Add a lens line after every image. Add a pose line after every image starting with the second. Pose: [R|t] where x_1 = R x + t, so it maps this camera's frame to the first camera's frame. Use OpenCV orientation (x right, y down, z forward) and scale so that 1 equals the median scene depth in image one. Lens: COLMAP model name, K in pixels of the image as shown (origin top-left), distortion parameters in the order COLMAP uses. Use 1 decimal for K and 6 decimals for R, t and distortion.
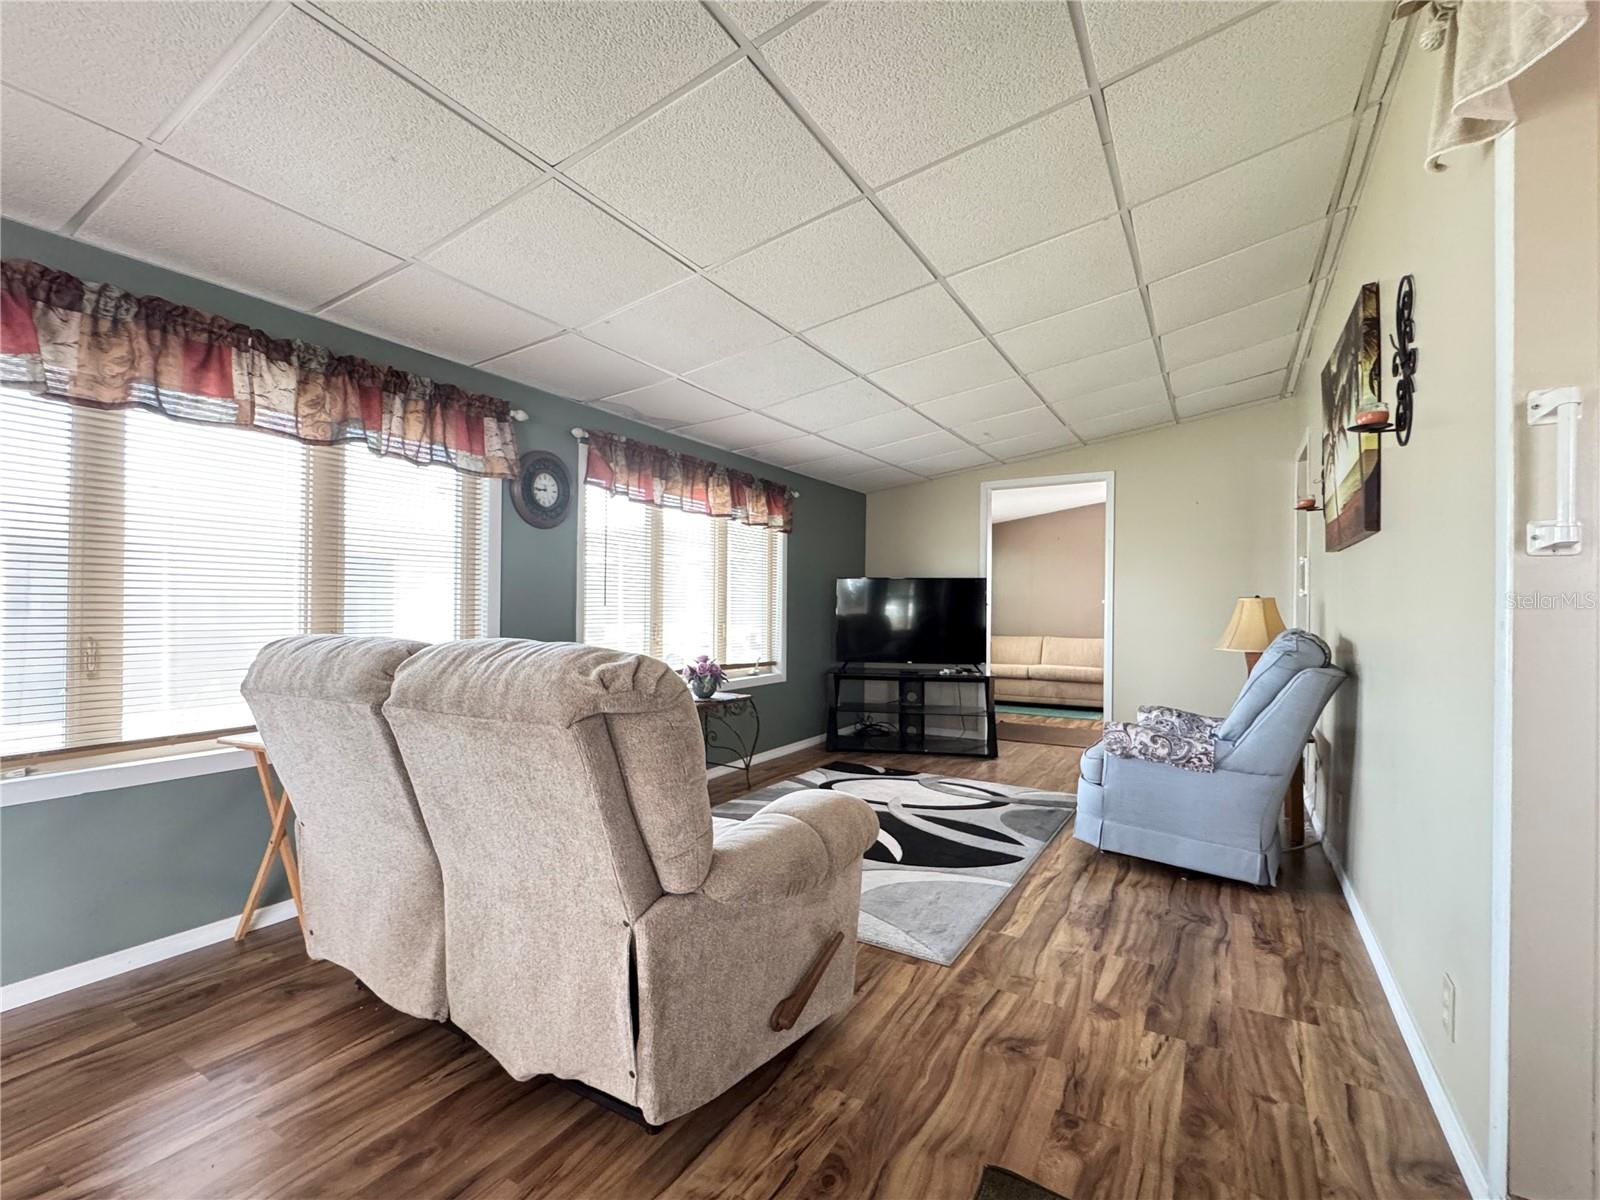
lens RADIAL K [[676.8, 0, 803.7], [0, 676.8, 602.0], [0, 0, 1]] dist [-0.000990, -0.000203]
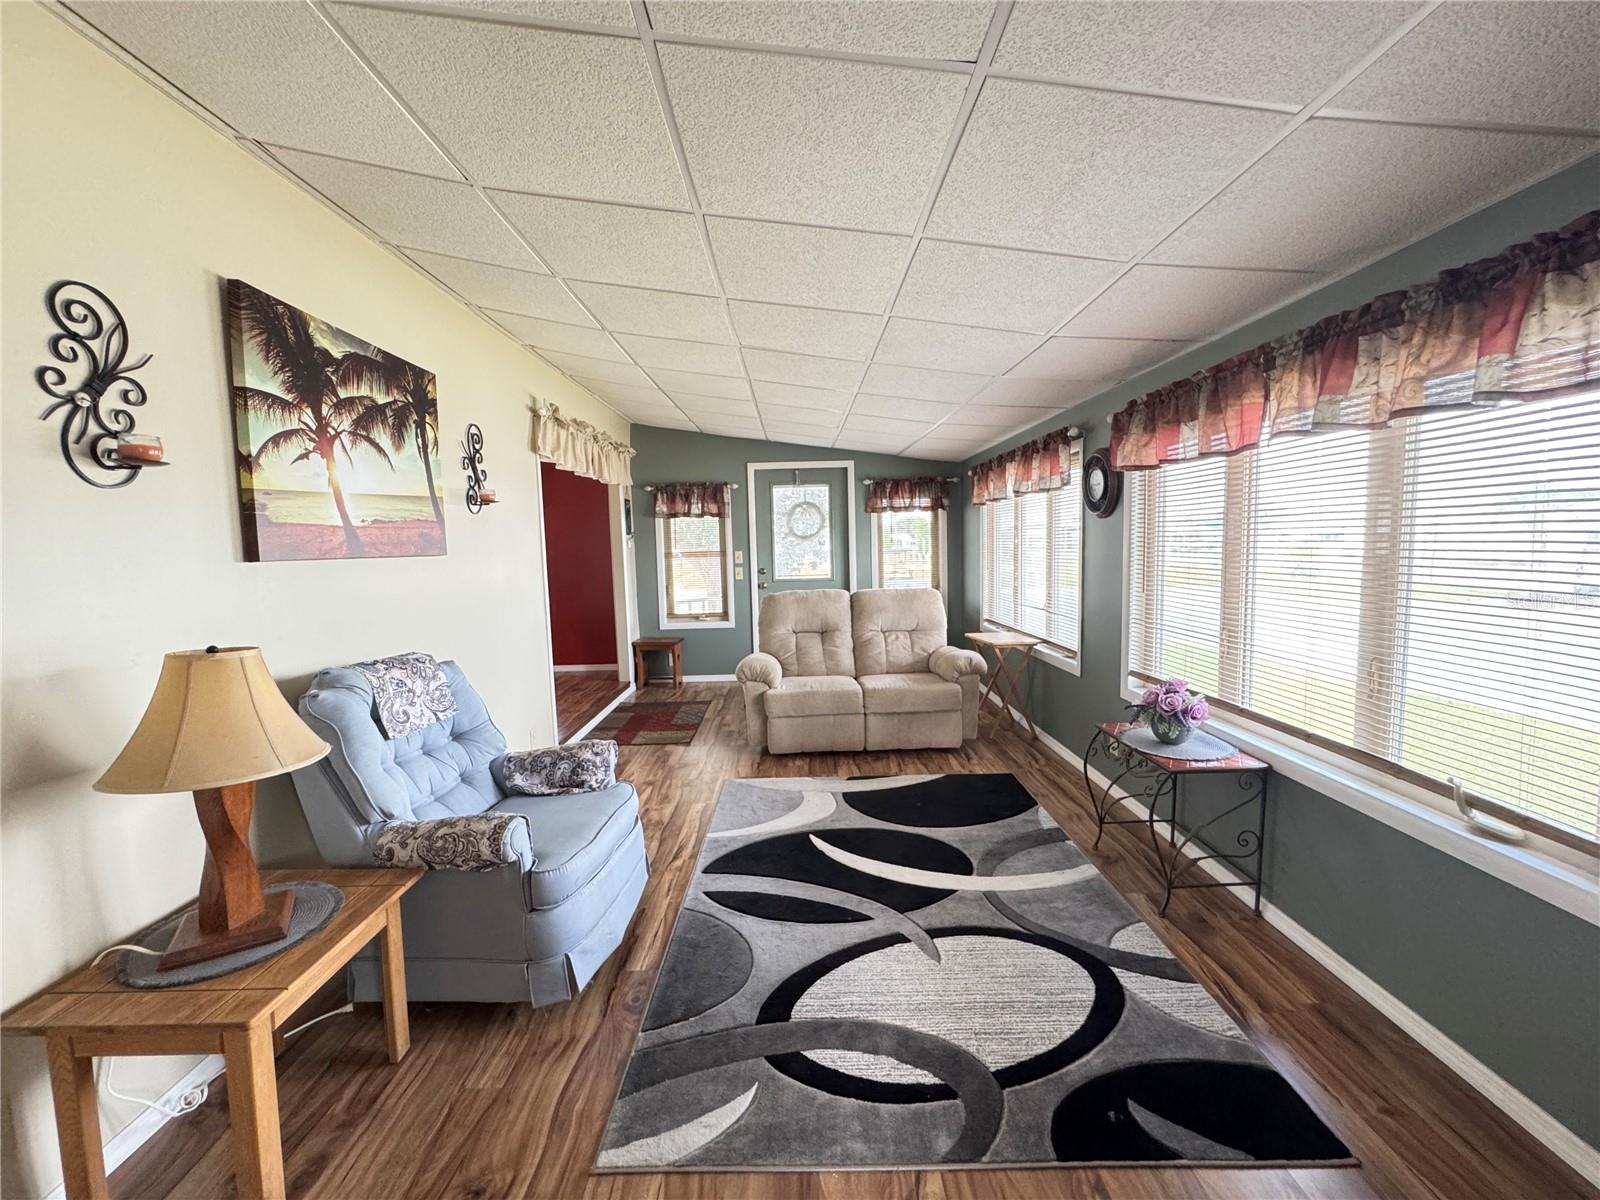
lens RADIAL K [[641.4, 0, 799.5], [0, 641.4, 597.7], [0, 0, 1]] dist [-0.003231, 0.000406]
pose [[-0.848812, 0.060028, -0.525276, 0.752825], [0.023450, 0.996830, 0.076023, -0.088069], [0.528175, 0.052211, -0.847529, 2.069868]]
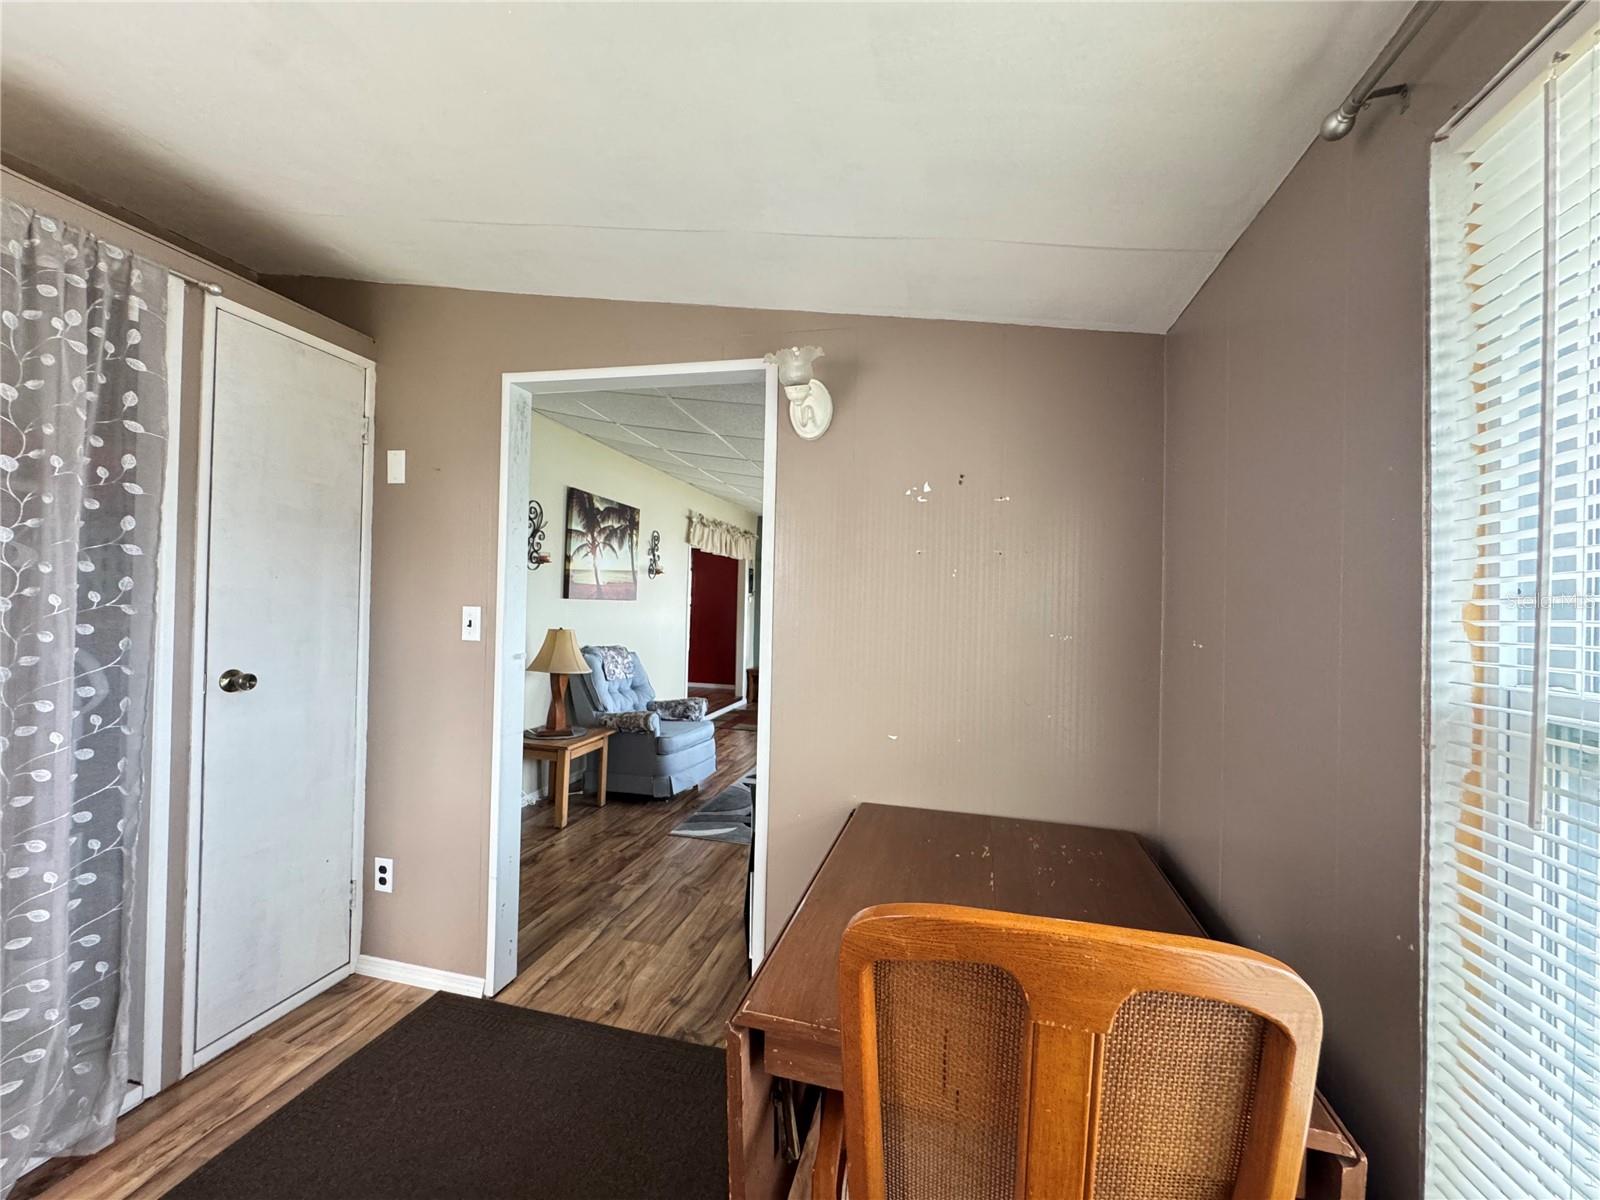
lens RADIAL K [[641.4, 0, 799.5], [0, 641.4, 597.7], [0, 0, 1]] dist [-0.003231, 0.000406]
pose [[-0.949850, -0.035996, -0.310628, 0.832538], [-0.032031, 0.999327, -0.017860, -0.079788], [0.311062, -0.007015, -0.950364, 3.011272]]
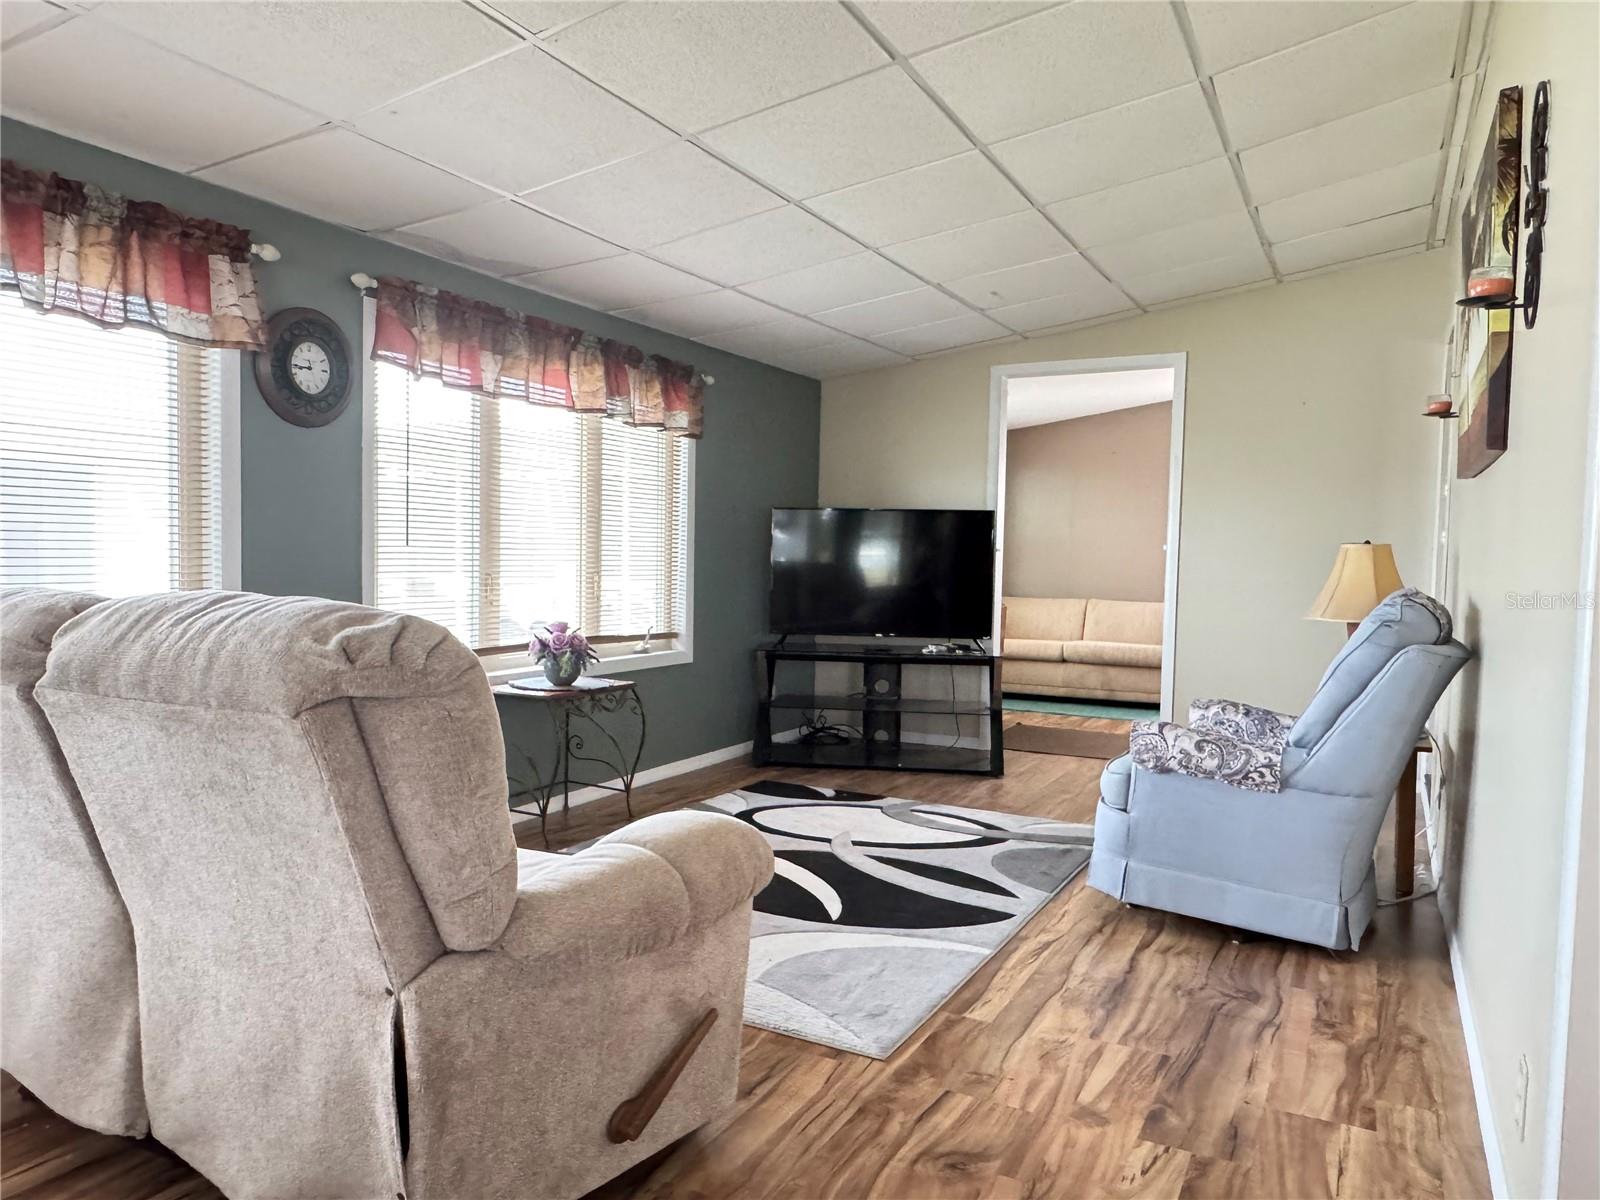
lens RADIAL K [[1042.2, 0, 800.0], [0, 1042.2, 600.0], [0, 0, 1]] dist [-0.002499, 0.002086]
pose [[0.999098, 0.008172, 0.041678, 0.065010], [-0.010380, 0.998538, 0.053052, 0.000470], [-0.041184, -0.053436, 0.997722, -0.047930]]
